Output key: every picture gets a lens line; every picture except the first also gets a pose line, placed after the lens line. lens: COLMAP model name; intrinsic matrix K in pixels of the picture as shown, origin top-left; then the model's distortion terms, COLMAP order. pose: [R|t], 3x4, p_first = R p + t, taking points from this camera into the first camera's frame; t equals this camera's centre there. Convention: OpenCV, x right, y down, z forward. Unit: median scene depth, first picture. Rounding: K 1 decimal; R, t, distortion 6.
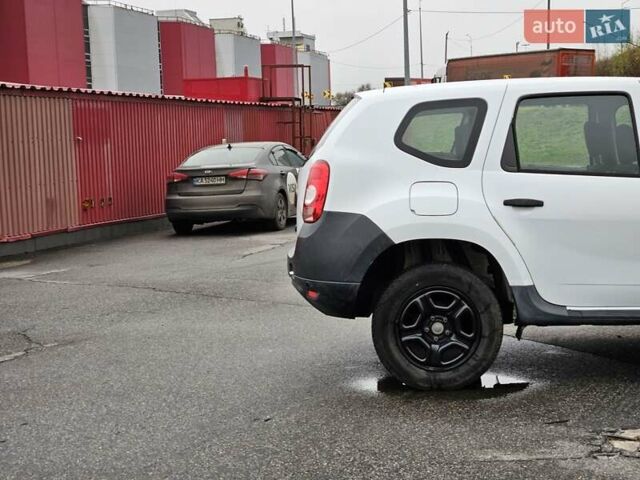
lens RADIAL K [[1257.0, 0, 320.0], [0, 1257.0, 240.0], [0, 0, 1]] dist [-0.196406, 3.023594]
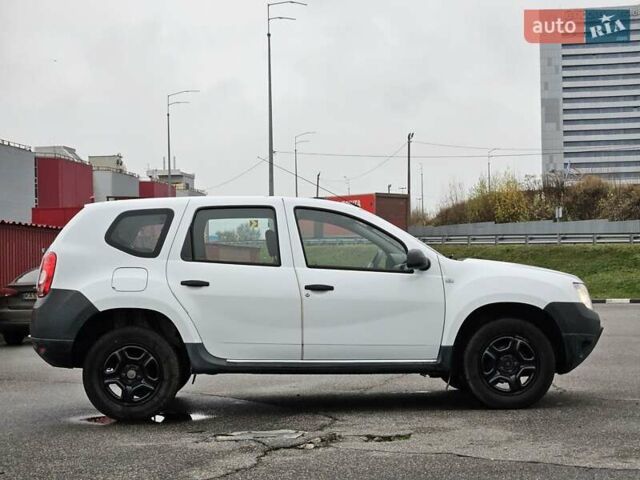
lens RADIAL K [[1257.0, 0, 320.0], [0, 1257.0, 240.0], [0, 0, 1]] dist [-0.196406, 3.023594]
pose [[0.995708, 0.015577, 0.091233, 0.167399], [-0.005377, 0.993807, -0.110990, 0.073727], [-0.092397, 0.110023, 0.989625, -0.379620]]
